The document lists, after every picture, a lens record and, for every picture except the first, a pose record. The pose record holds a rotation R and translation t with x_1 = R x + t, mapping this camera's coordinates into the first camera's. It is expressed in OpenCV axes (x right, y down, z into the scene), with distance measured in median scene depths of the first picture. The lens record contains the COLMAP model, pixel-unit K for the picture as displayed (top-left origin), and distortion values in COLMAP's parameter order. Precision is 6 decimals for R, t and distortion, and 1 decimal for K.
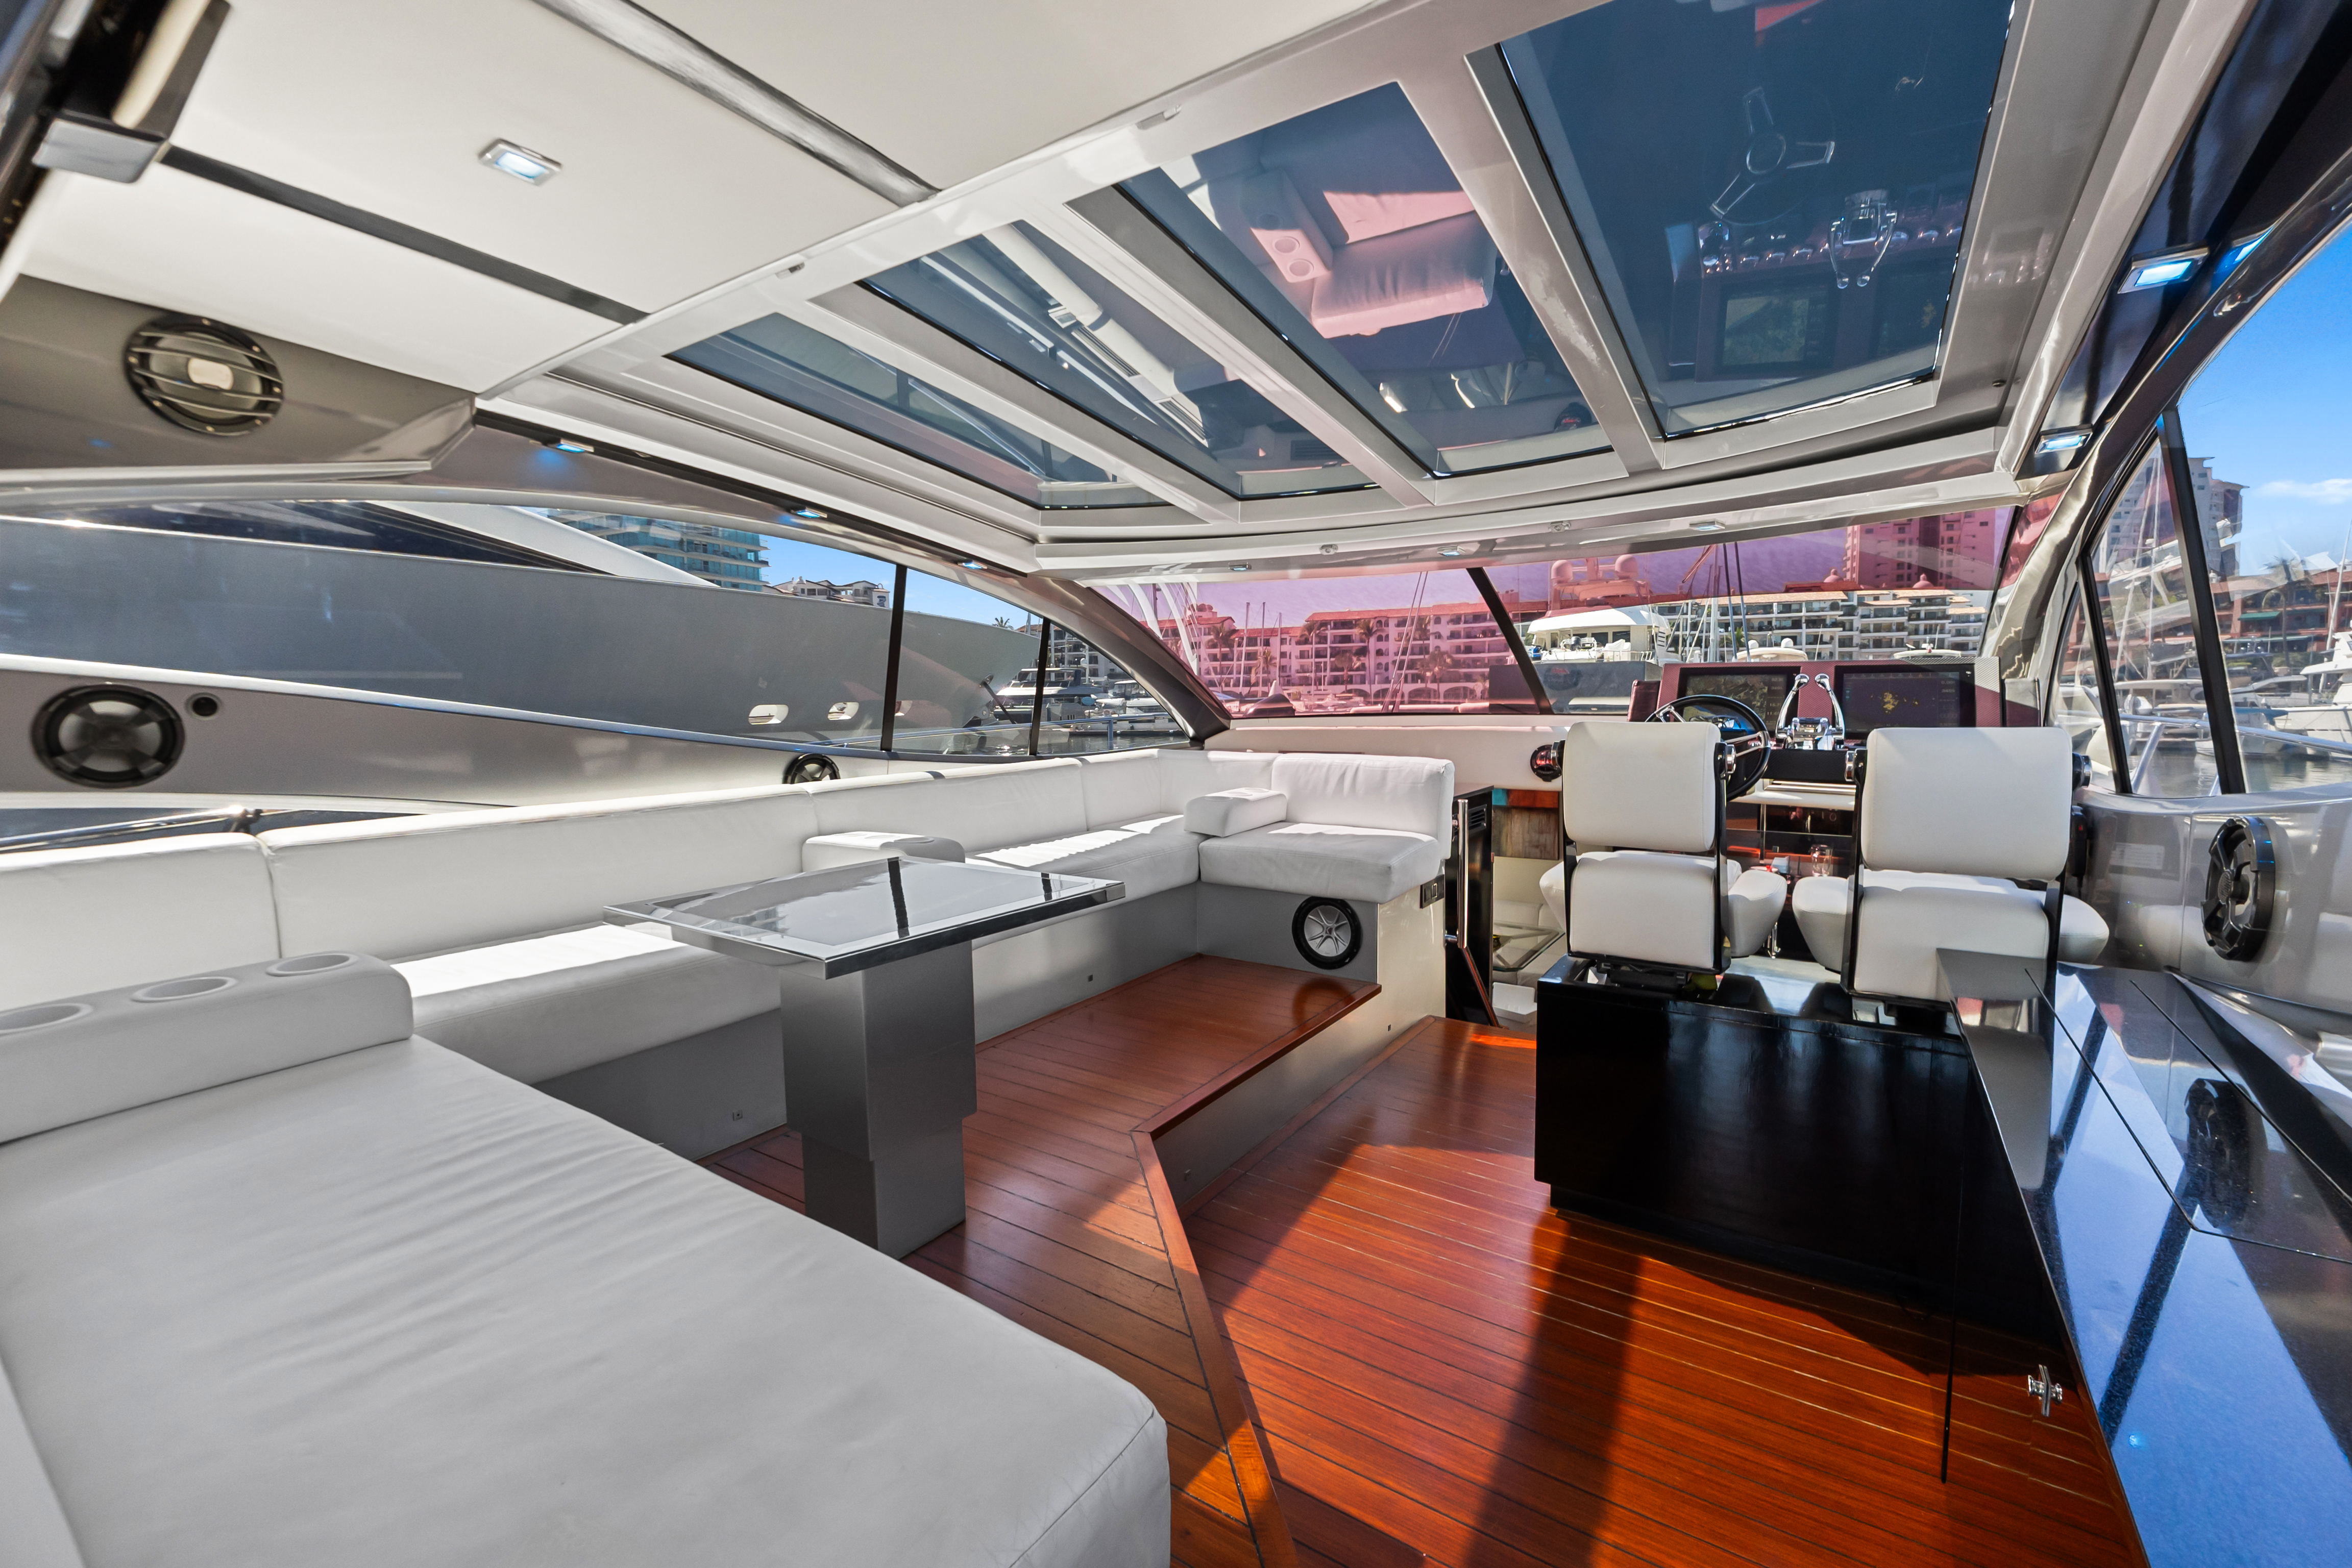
lens RADIAL K [[985.6, 0, 1177.9], [0, 985.6, 769.8], [0, 0, 1]] dist [-0.011368, 0.000494]
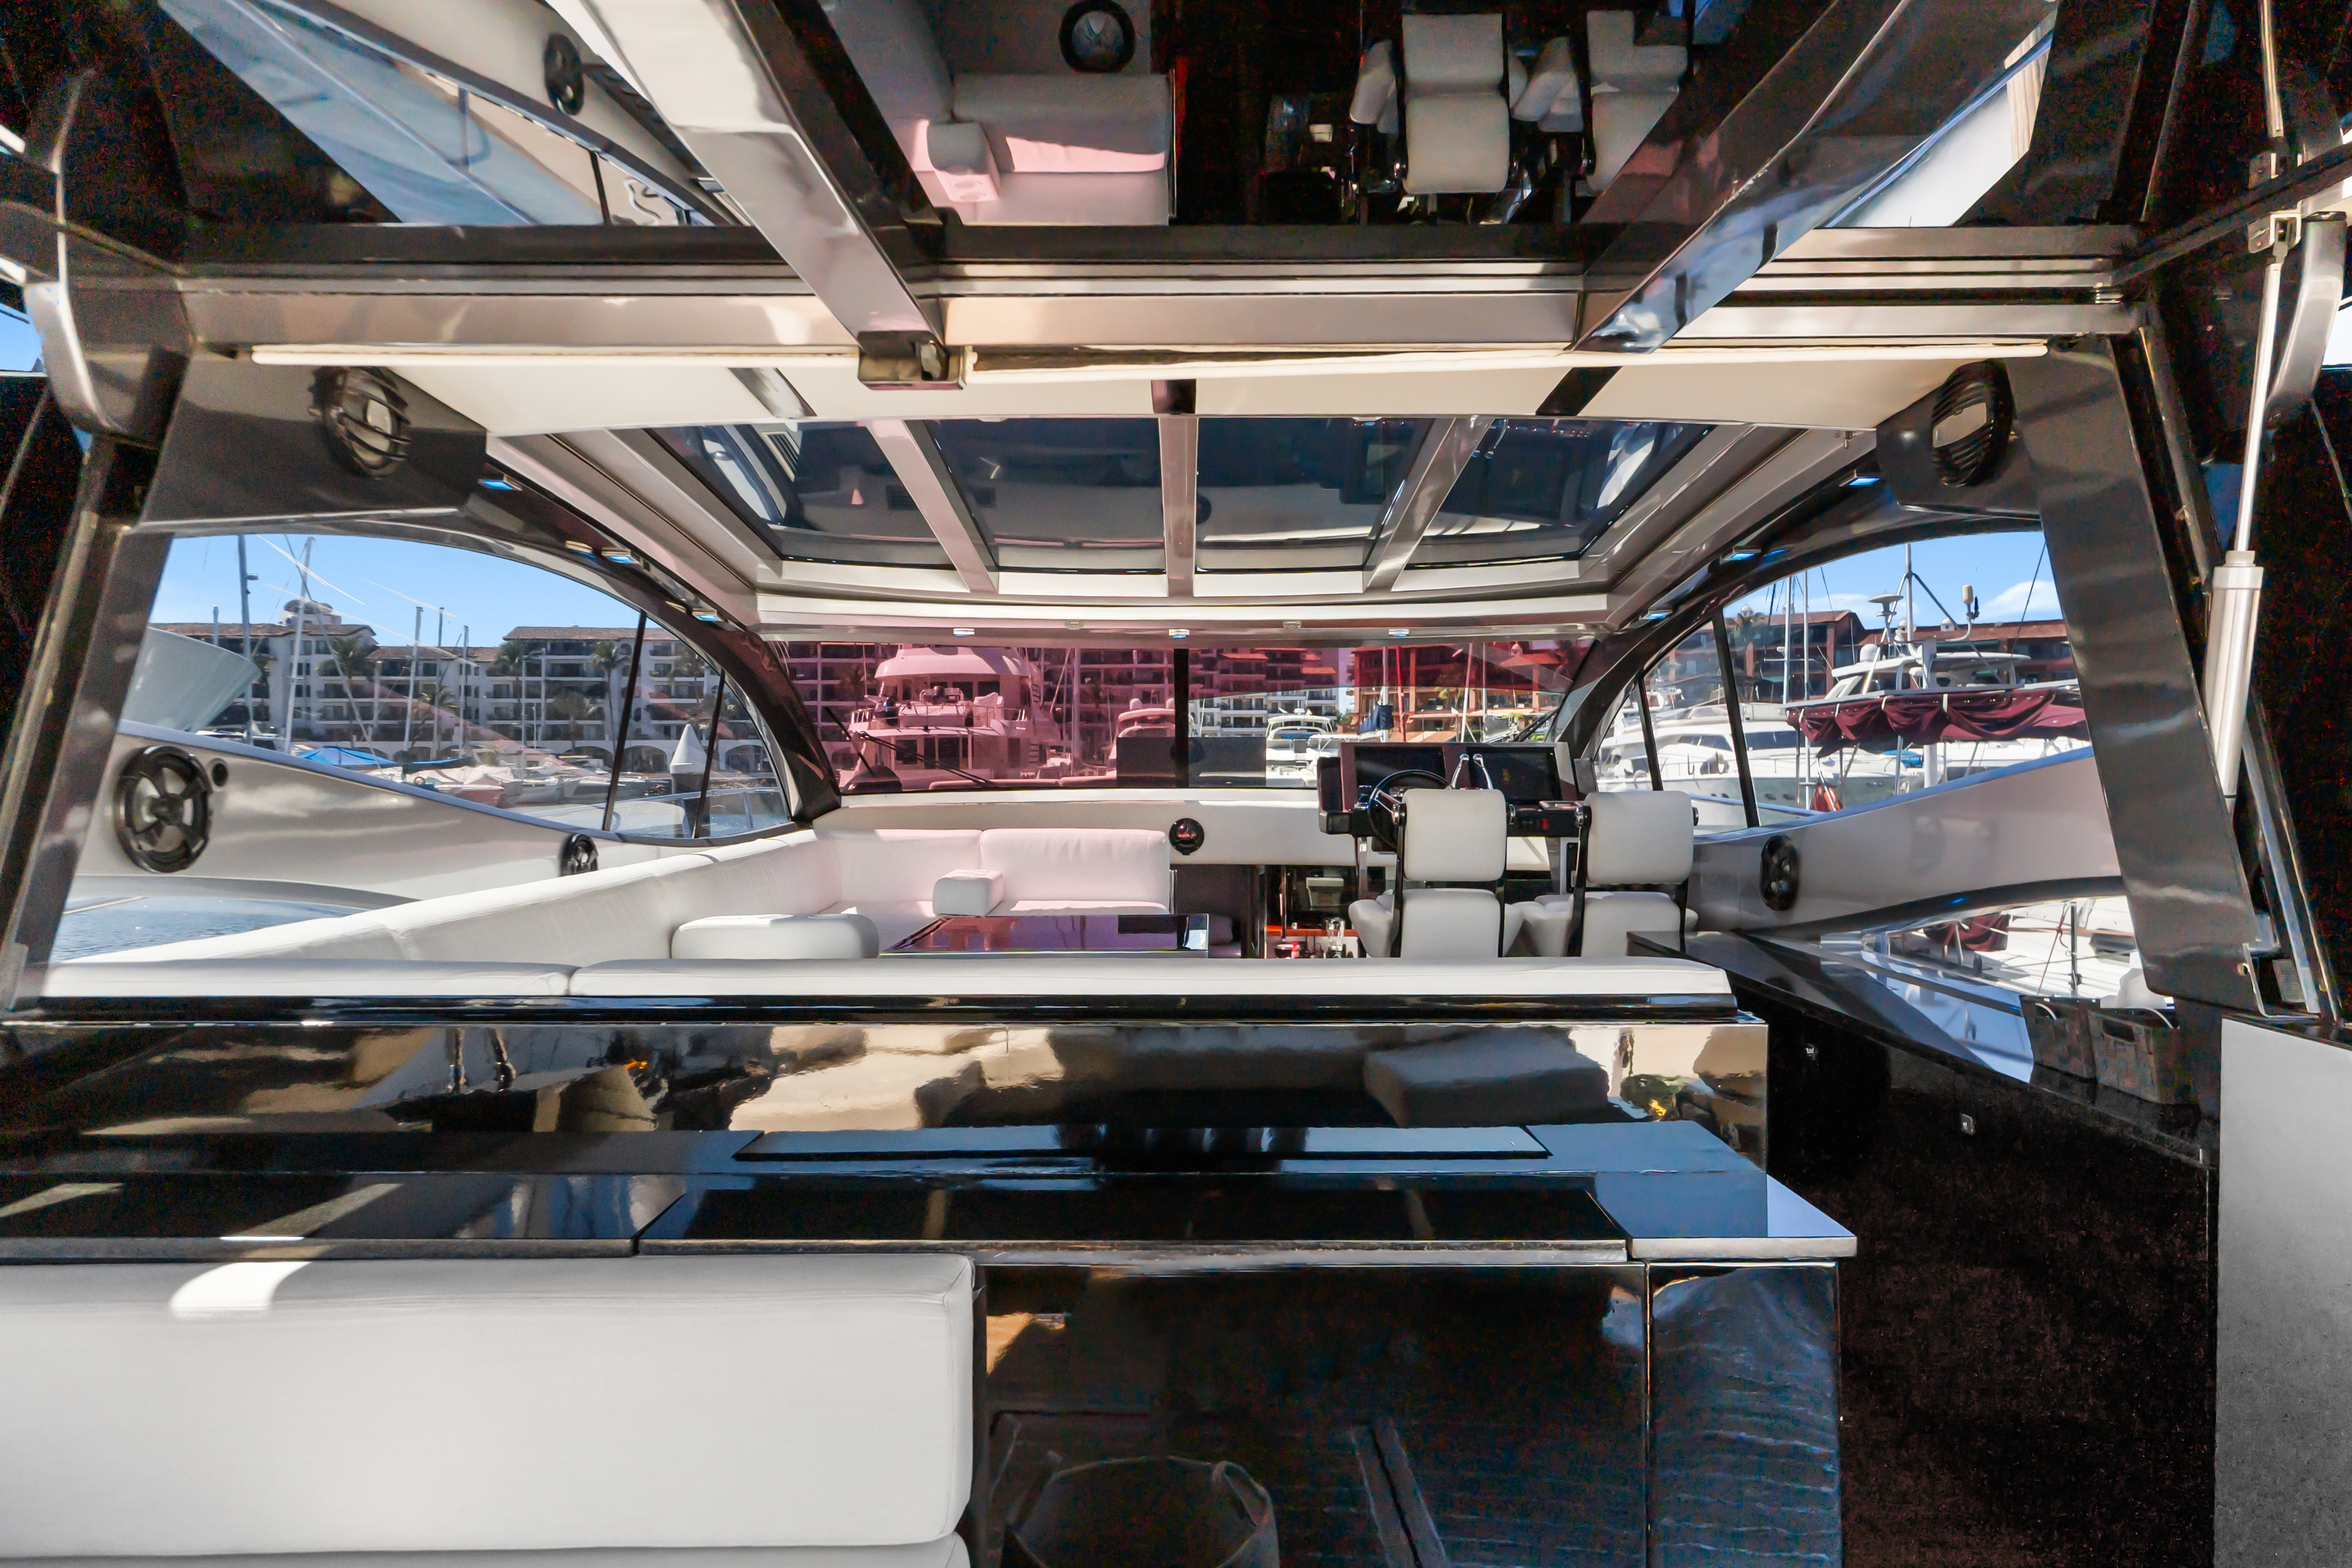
lens RADIAL K [[1412.8, 0, 1190.9], [0, 1412.8, 791.0], [0, 0, 1]] dist [0.000063, -0.003206]
pose [[0.831335, -0.000031, 0.555771, -0.592876], [0.029135, 0.998627, -0.043525, 0.015072], [-0.555007, 0.052376, 0.830195, -0.286137]]
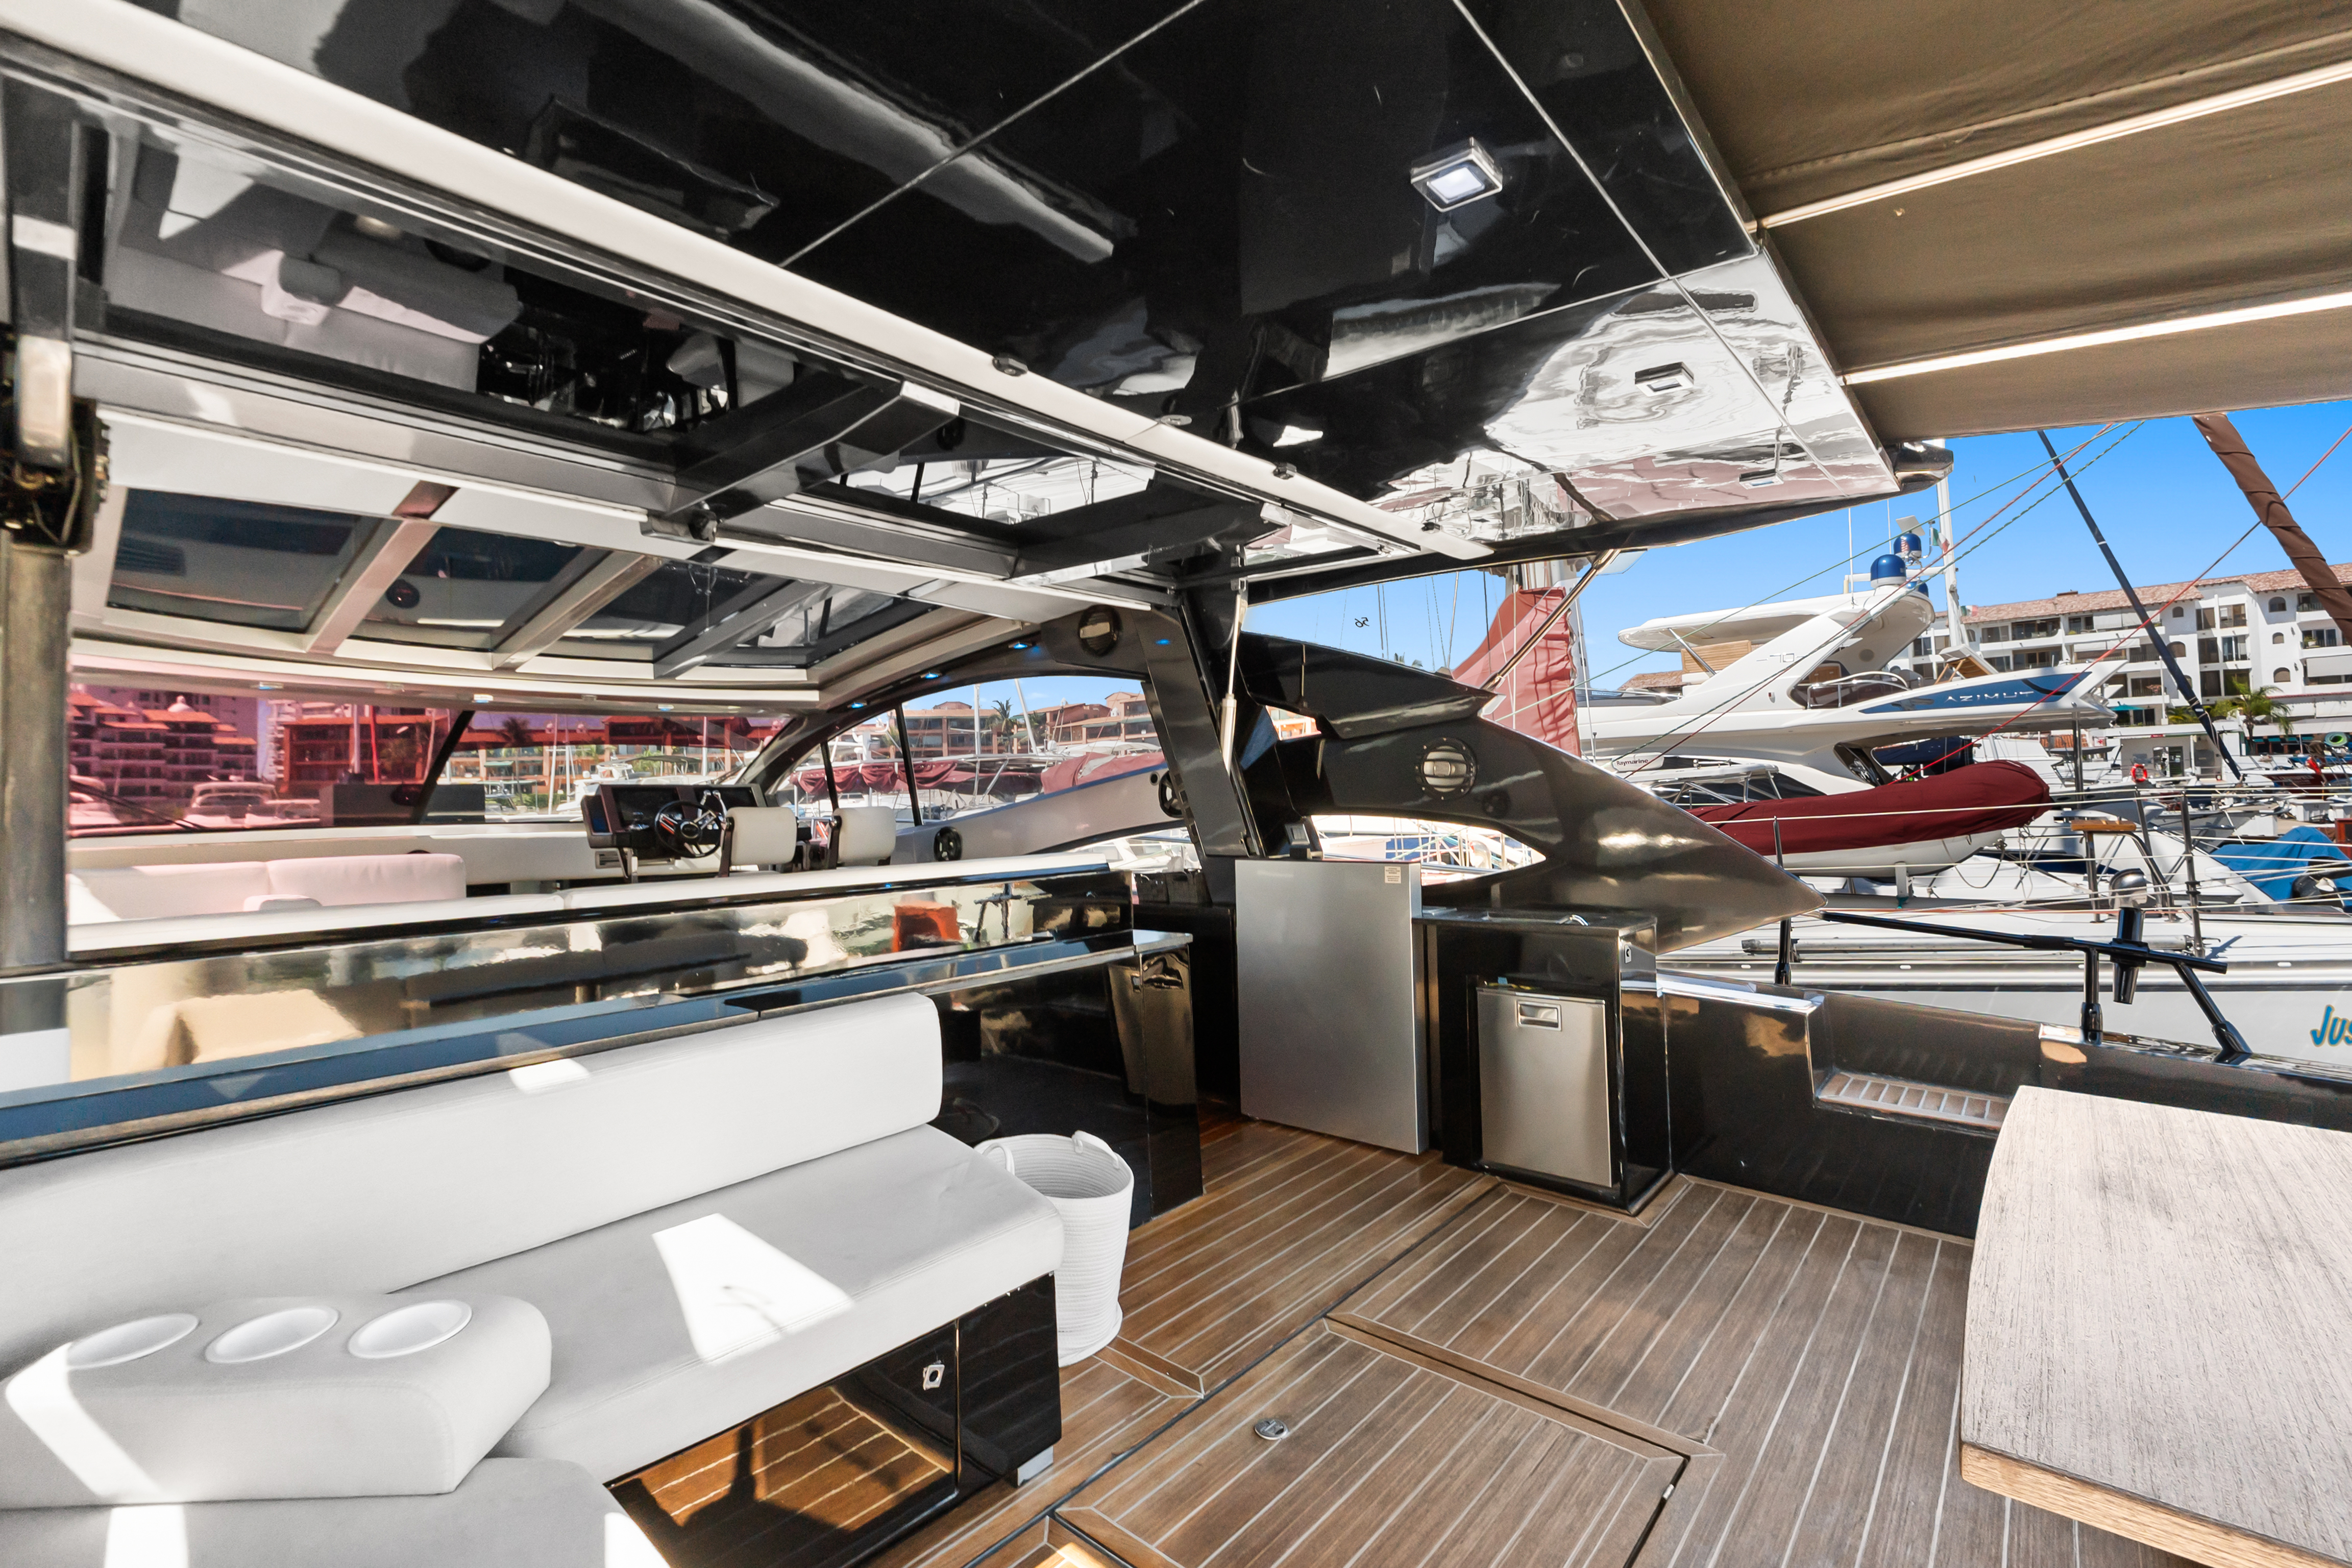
lens RADIAL K [[985.6, 0, 1181.2], [0, 985.6, 793.1], [0, 0, 1]] dist [-0.011368, 0.000494]
pose [[0.118651, 0.021568, 0.992702, -1.015040], [0.092171, 0.995208, -0.032639, 0.047341], [-0.988649, 0.095371, 0.116095, -0.126388]]
